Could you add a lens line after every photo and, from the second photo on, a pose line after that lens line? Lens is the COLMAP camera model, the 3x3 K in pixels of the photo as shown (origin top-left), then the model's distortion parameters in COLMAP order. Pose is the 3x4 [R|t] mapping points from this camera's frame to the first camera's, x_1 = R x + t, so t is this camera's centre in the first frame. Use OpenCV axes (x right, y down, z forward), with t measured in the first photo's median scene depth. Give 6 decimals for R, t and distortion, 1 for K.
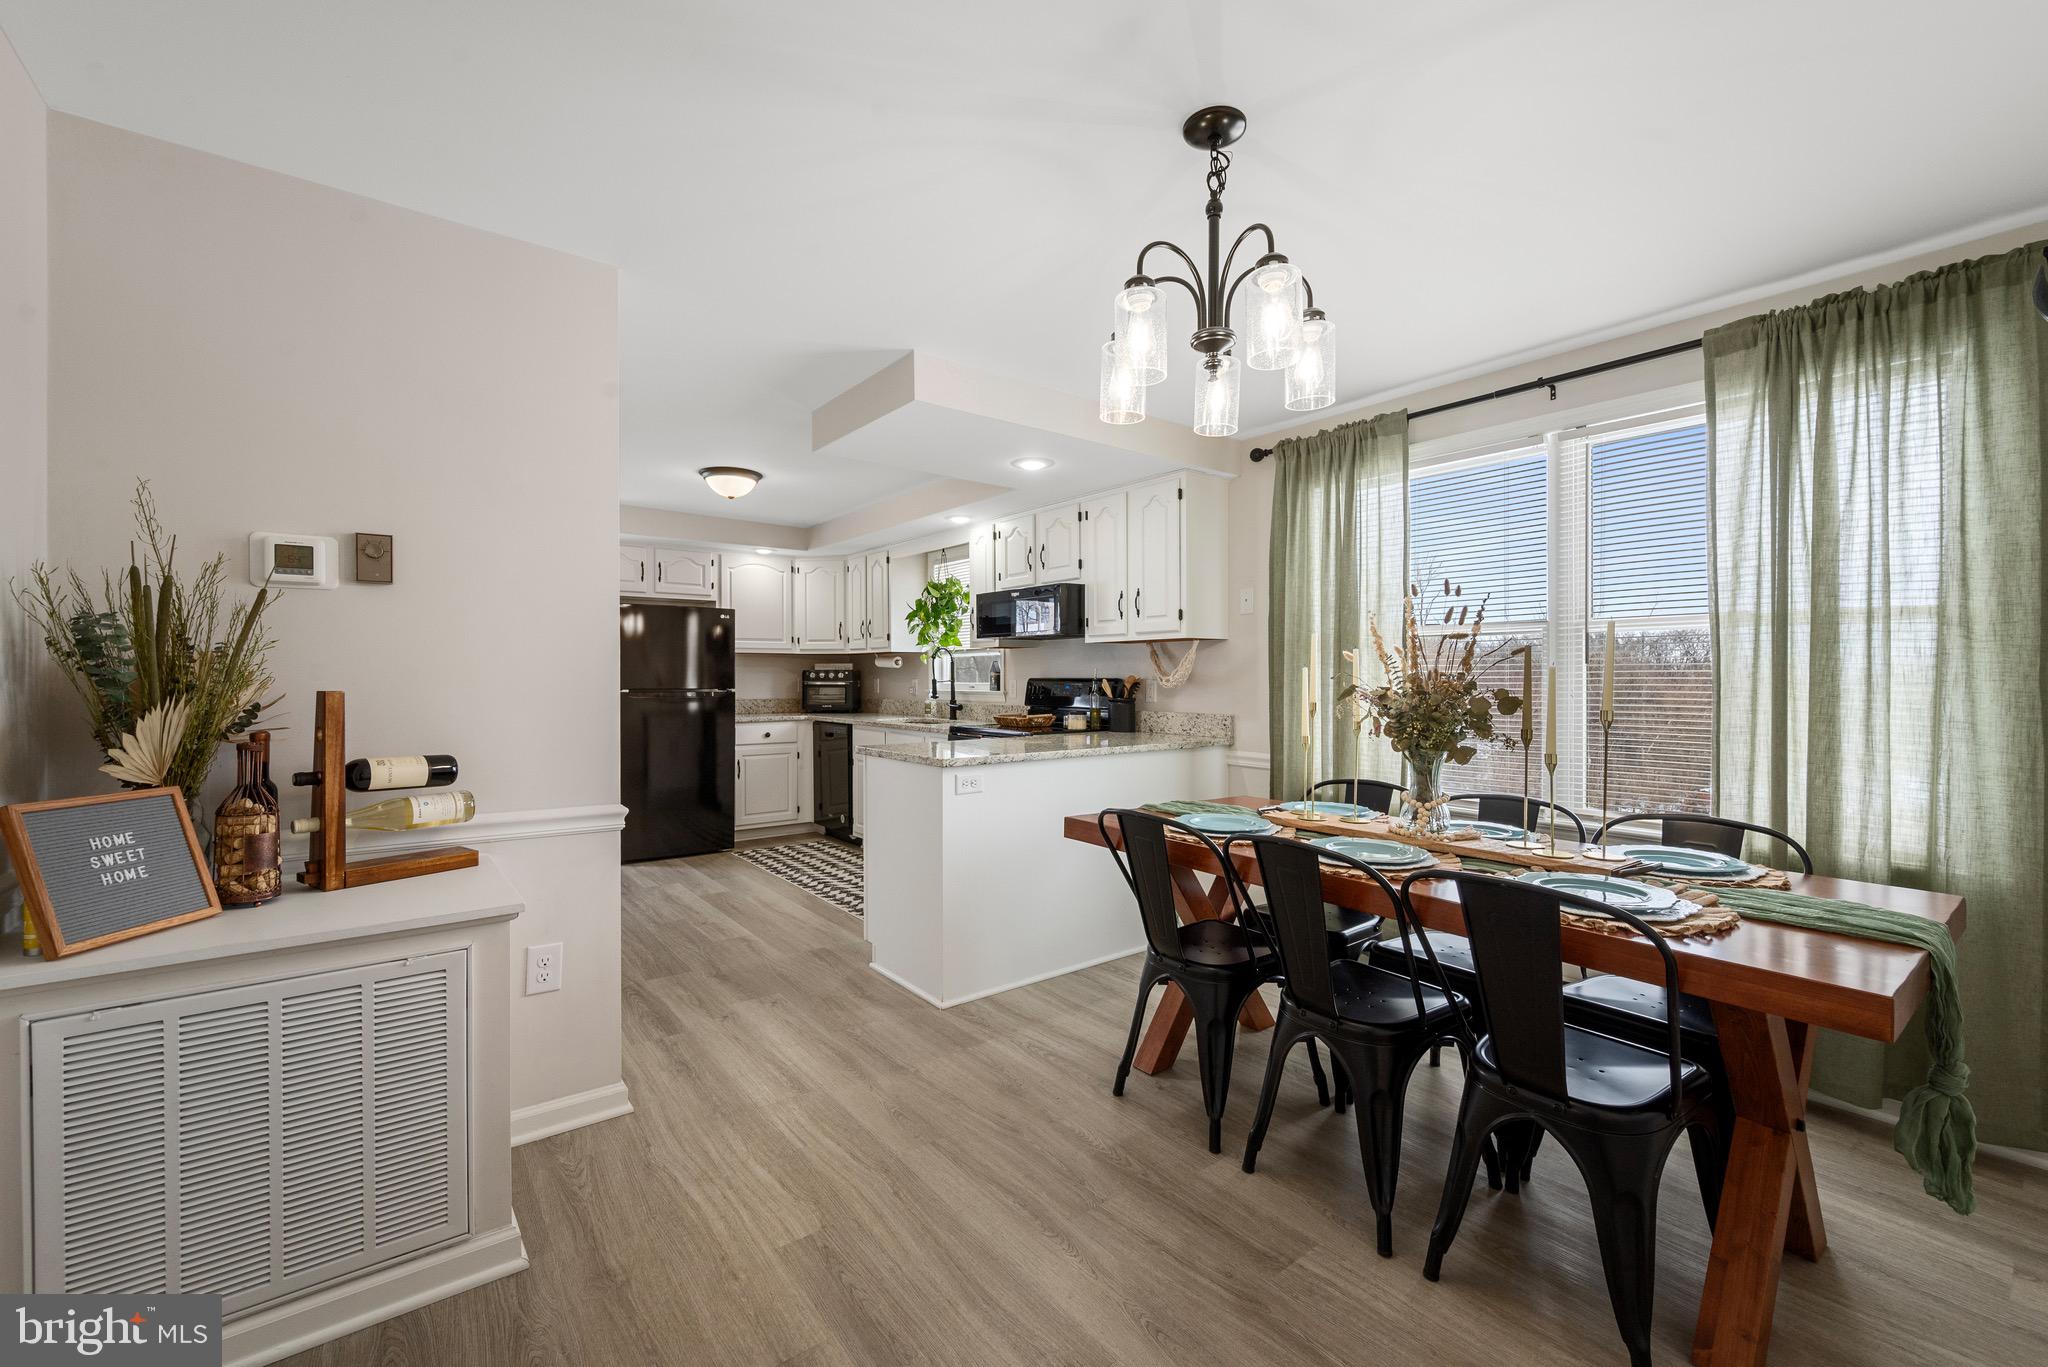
lens RADIAL K [[816.1, 0, 1022.3], [0, 816.1, 676.8], [0, 0, 1]] dist [0.003647, 0.000420]
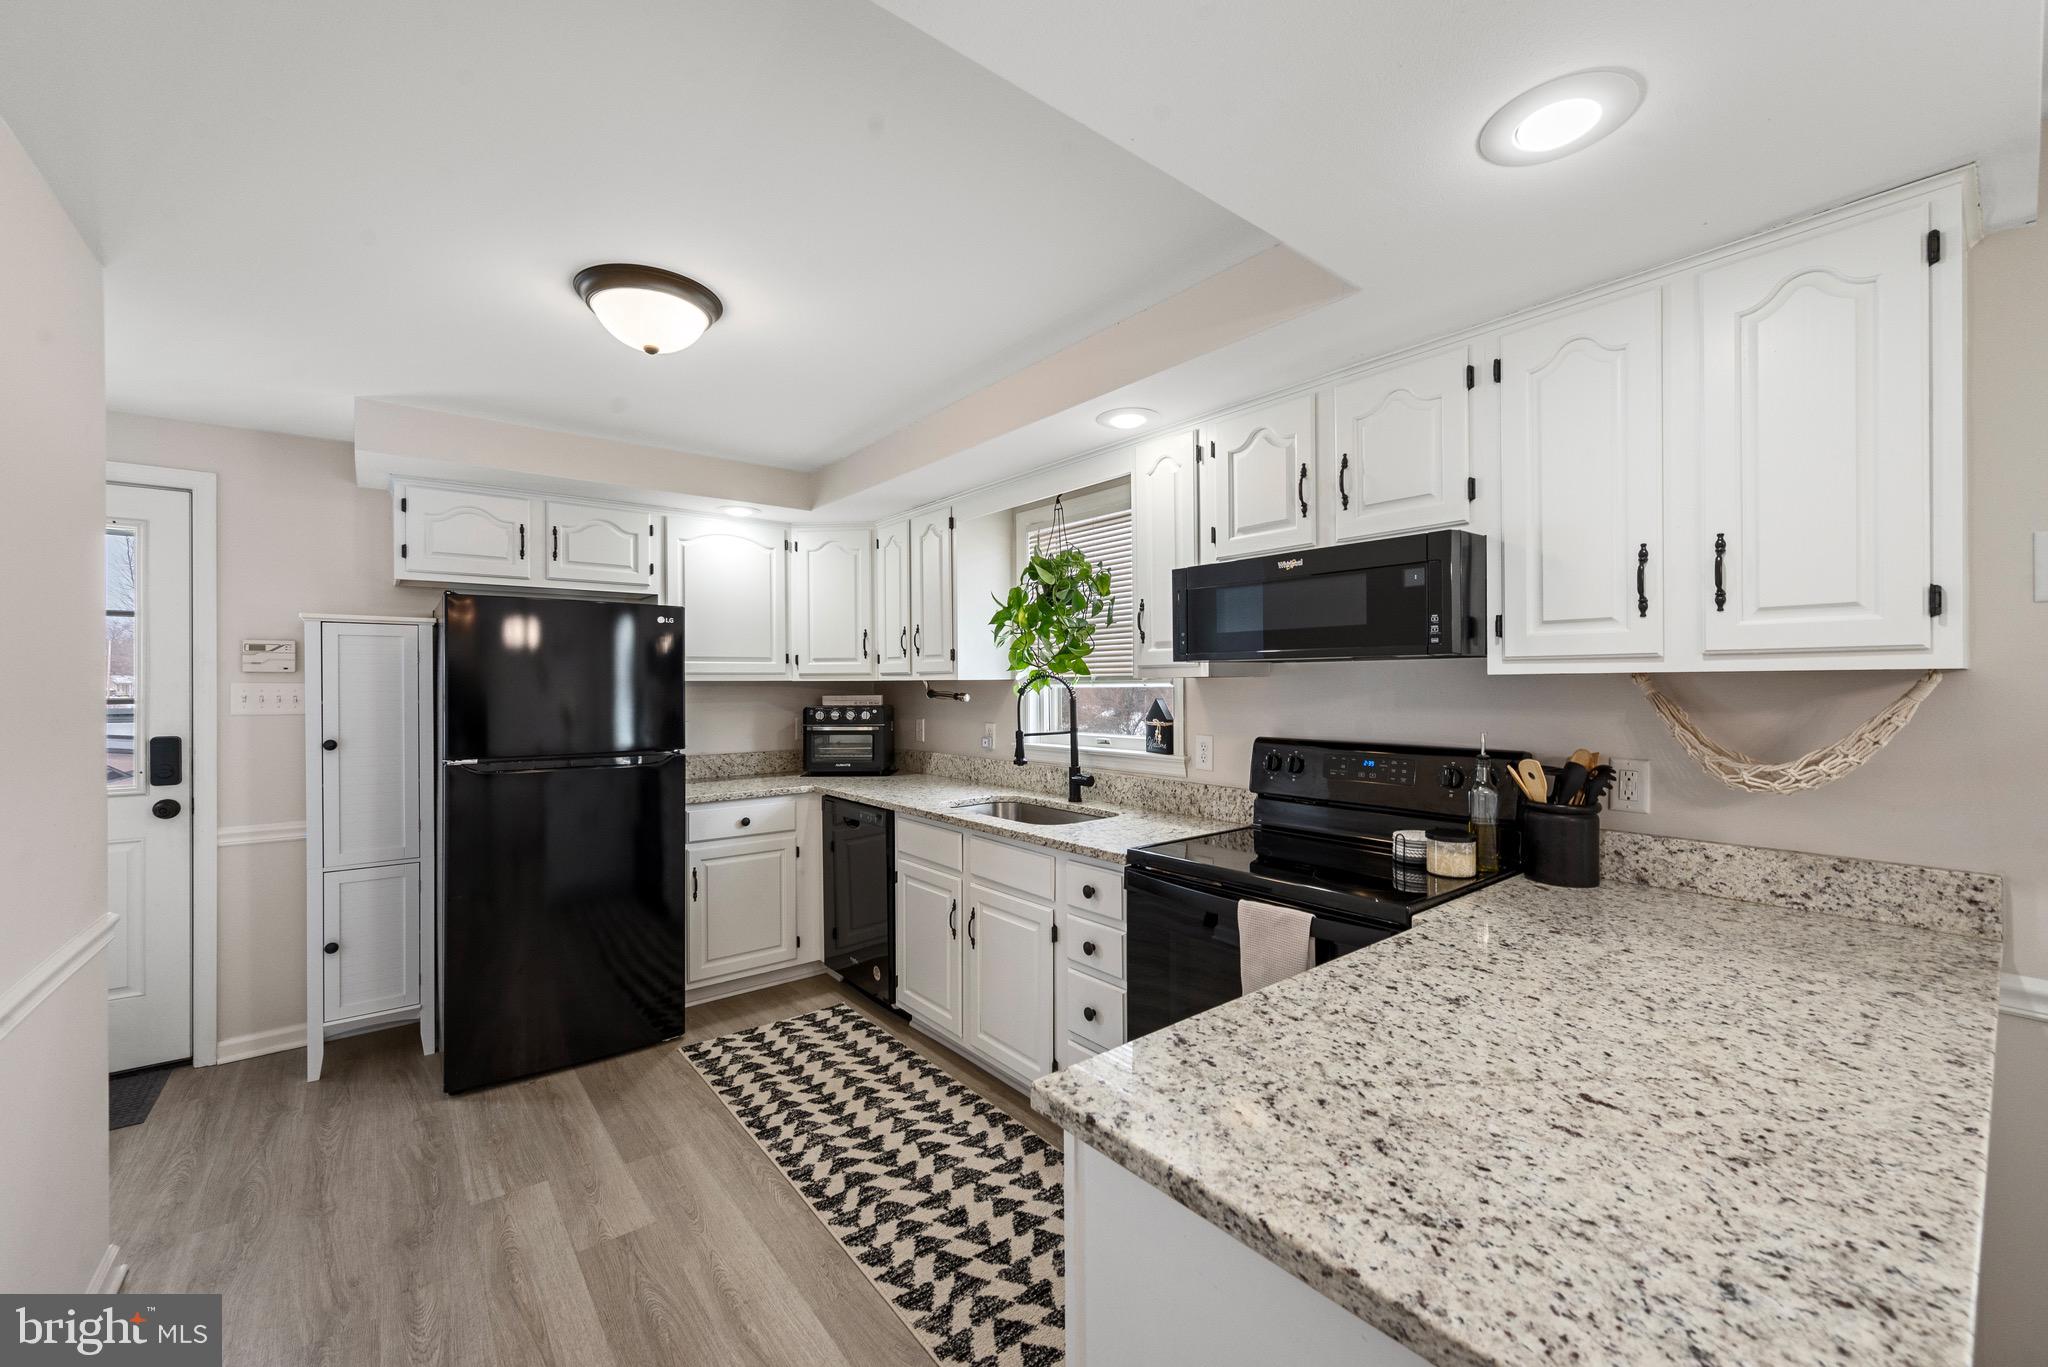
lens RADIAL K [[810.9, 0, 1033.5], [0, 810.9, 682.5], [0, 0, 1]] dist [-0.001290, -0.000062]
pose [[0.999741, -0.004391, 0.022351, -0.124322], [0.004470, 0.999984, -0.003485, -0.027644], [-0.022336, 0.003584, 0.999744, 0.436820]]
